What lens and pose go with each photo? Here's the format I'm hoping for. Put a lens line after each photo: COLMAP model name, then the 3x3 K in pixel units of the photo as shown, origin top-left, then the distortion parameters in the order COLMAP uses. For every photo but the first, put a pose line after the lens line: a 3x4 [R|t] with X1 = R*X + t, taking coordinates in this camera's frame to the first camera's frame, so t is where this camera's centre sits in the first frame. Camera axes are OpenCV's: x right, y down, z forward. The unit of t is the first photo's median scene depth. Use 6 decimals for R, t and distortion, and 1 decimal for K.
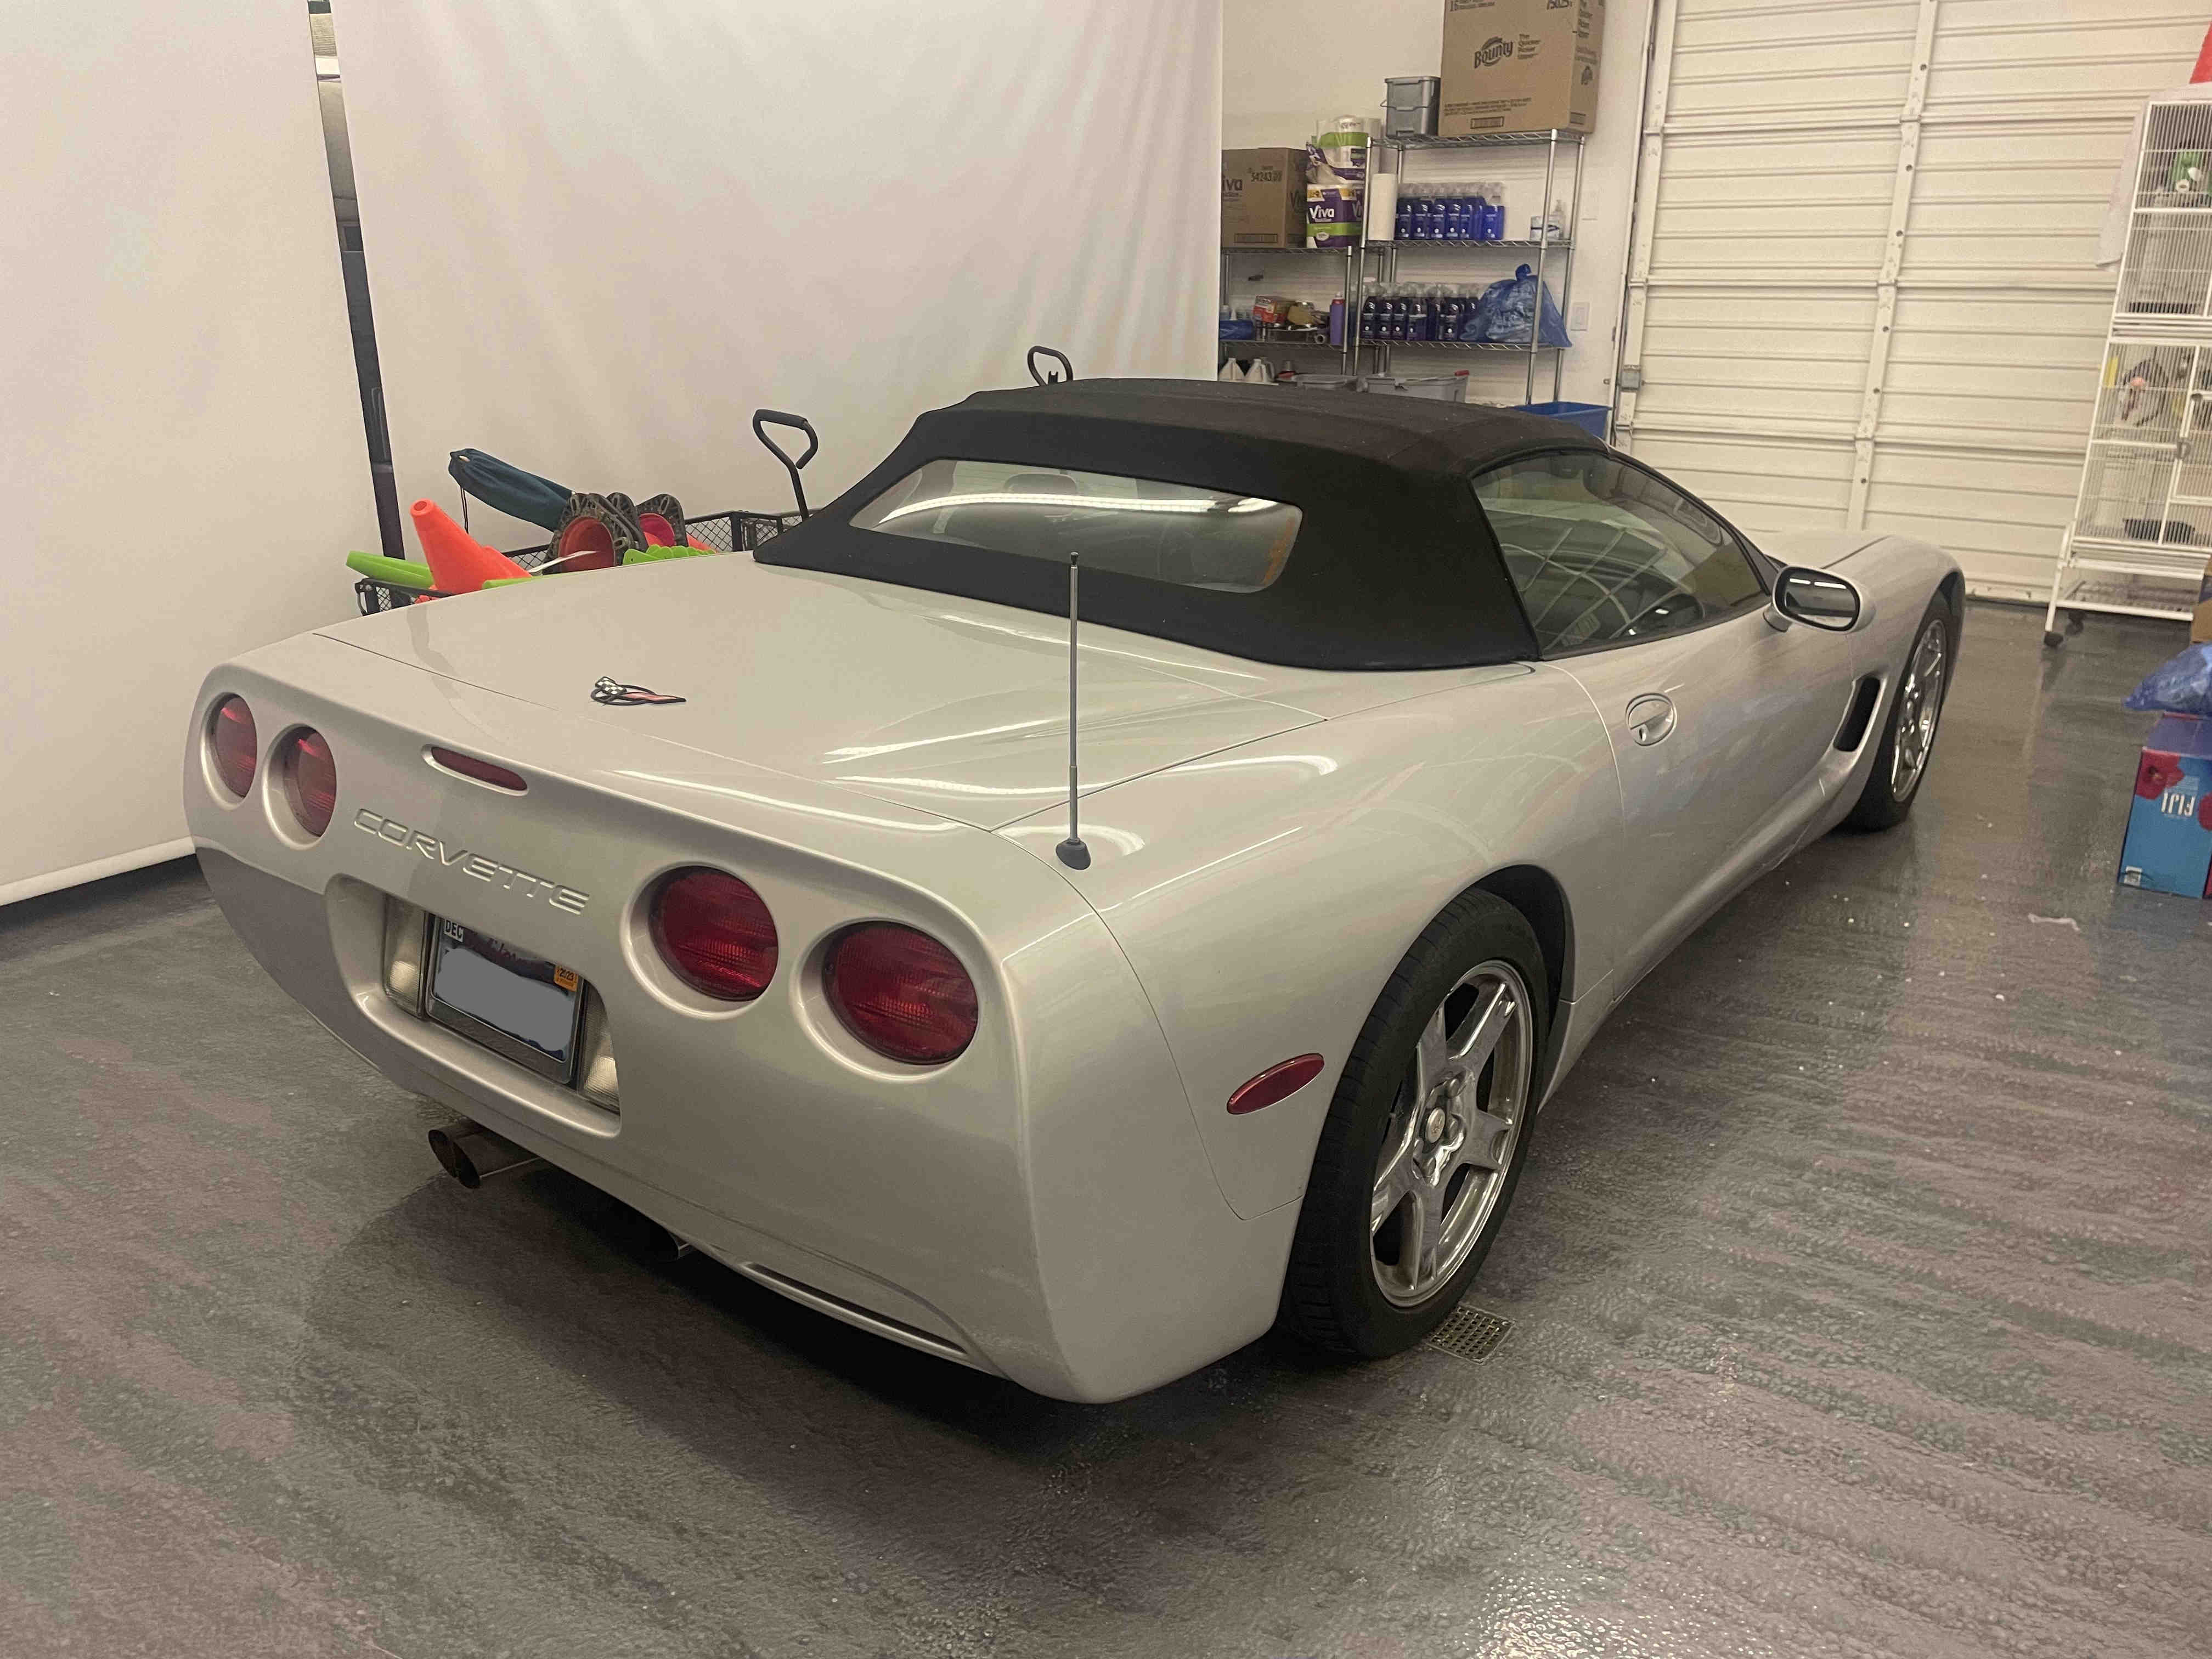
lens RADIAL K [[1635.4, 0, 1106.0], [0, 1635.4, 829.5], [0, 0, 1]] dist [-0.000307, -0.031566]
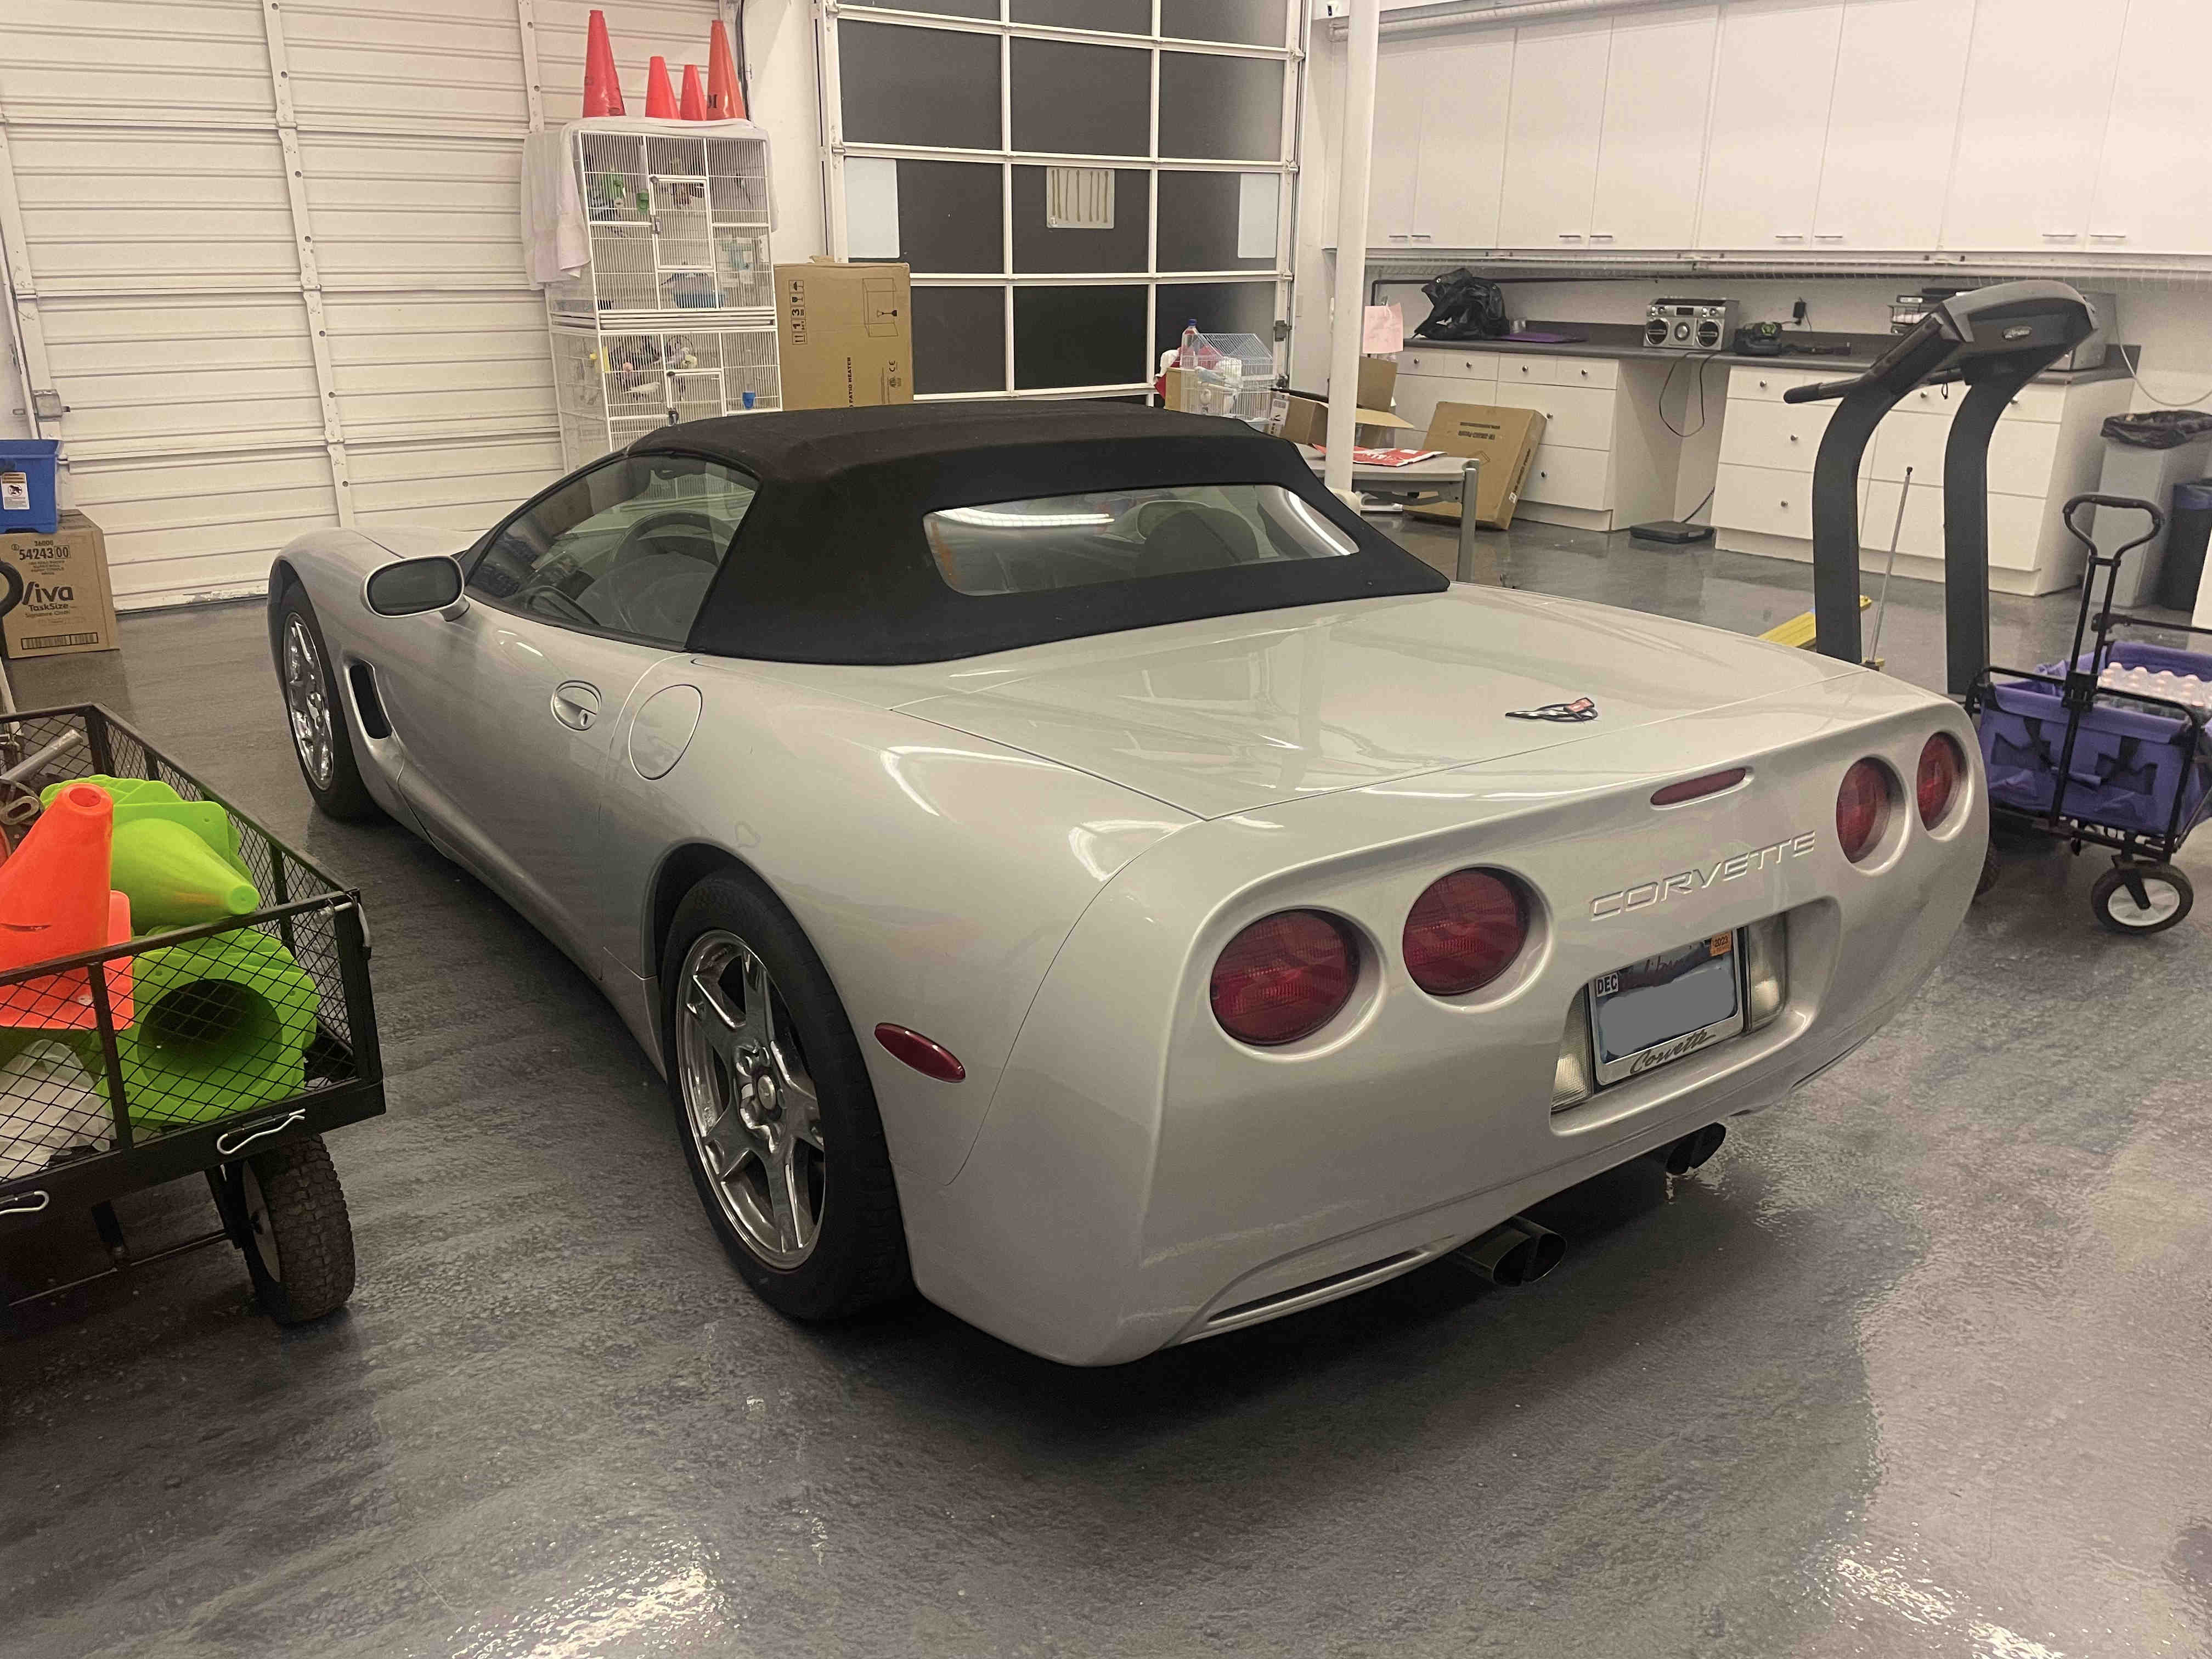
lens RADIAL K [[1635.4, 0, 1106.0], [0, 1635.4, 829.5], [0, 0, 1]] dist [-0.000307, -0.031566]
pose [[0.292782, -0.308926, 0.904899, -0.386570], [0.306711, 0.926705, 0.217134, -0.090979], [-0.905653, 0.213970, 0.366074, 0.250826]]
